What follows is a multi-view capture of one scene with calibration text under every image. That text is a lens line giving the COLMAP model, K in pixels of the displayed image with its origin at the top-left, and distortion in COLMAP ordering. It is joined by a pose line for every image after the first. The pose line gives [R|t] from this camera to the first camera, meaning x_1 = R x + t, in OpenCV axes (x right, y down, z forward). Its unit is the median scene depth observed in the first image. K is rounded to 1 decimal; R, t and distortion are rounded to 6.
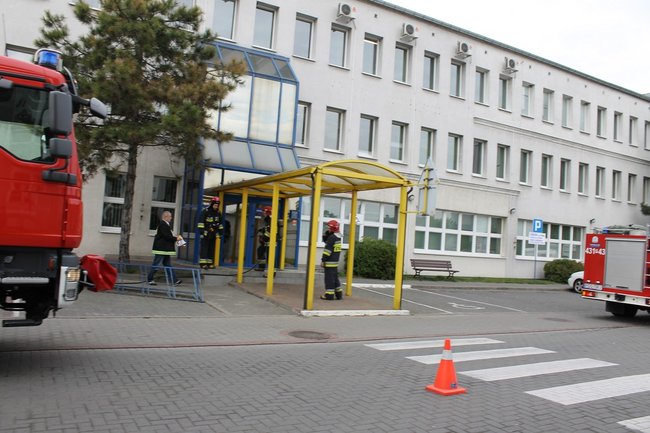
lens RADIAL K [[571.3, 0, 325.2], [0, 571.3, 197.8], [0, 0, 1]] dist [-0.191141, 0.215791]
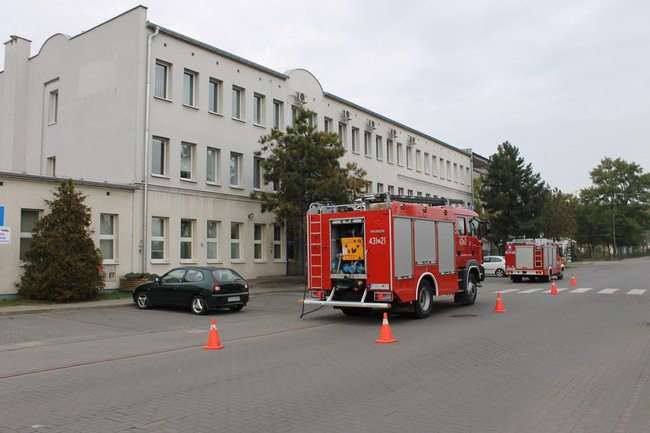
lens RADIAL K [[551.1, 0, 325.0], [0, 551.1, 216.5], [0, 0, 1]] dist [-0.179891, 0.181647]
pose [[0.904864, -0.048122, 0.422972, -0.471987], [0.041347, 0.998827, 0.025184, -0.056270], [-0.423687, -0.005299, 0.905793, -0.268712]]
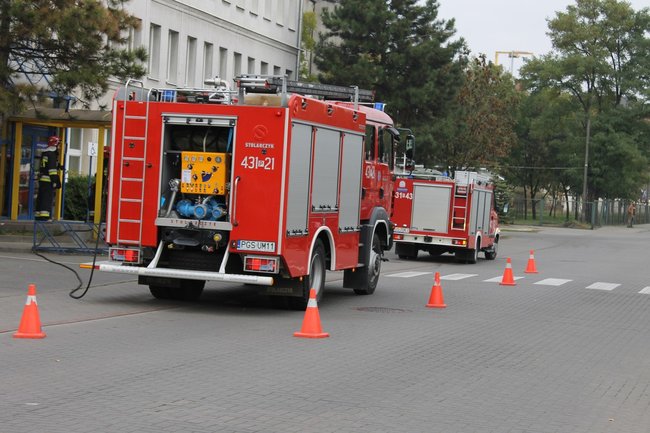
lens RADIAL K [[1432.3, 0, 325.0], [0, 1432.3, 216.5], [0, 0, 1]] dist [0.056573, 0.152360]
pose [[0.720307, -0.035432, 0.692750, -0.650998], [-0.065762, 0.990708, 0.119050, -0.076049], [-0.690531, -0.131309, 0.711284, -0.352129]]
